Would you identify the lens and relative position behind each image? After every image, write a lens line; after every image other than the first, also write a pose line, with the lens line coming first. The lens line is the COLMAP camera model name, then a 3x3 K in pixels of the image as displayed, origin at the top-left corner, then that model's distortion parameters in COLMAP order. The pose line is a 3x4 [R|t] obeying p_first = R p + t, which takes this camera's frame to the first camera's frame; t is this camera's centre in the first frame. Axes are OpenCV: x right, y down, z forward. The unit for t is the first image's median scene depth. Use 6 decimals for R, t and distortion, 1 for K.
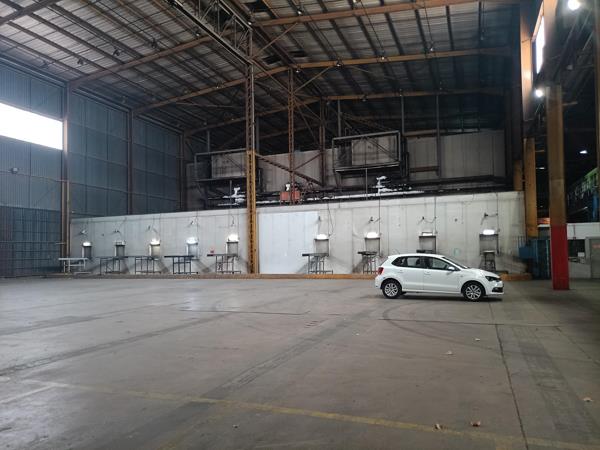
lens RADIAL K [[444.9, 0, 302.1], [0, 444.9, 238.8], [0, 0, 1]] dist [0.021574, -0.009139]
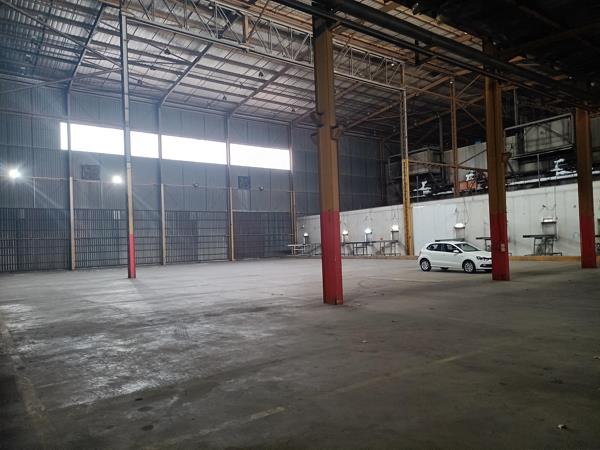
lens RADIAL K [[444.3, 0, 290.7], [0, 444.3, 241.6], [0, 0, 1]] dist [0.005952, -0.000535]
pose [[0.833419, -0.016407, -0.552398, 0.270851], [0.041518, 0.998593, 0.032980, -0.015409], [0.551079, -0.050421, 0.832928, -0.217841]]
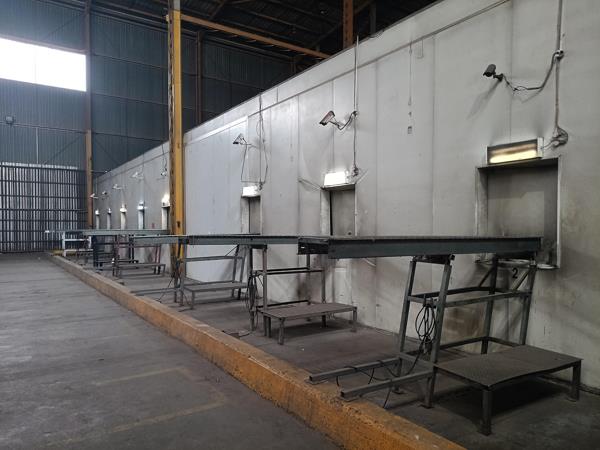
lens RADIAL K [[444.9, 0, 302.1], [0, 444.9, 238.8], [0, 0, 1]] dist [0.021574, -0.009139]
pose [[0.823061, 0.034257, -0.566919, 0.239593], [0.001344, 0.998059, 0.062262, 0.010832], [0.567951, -0.052007, 0.821418, 0.593734]]
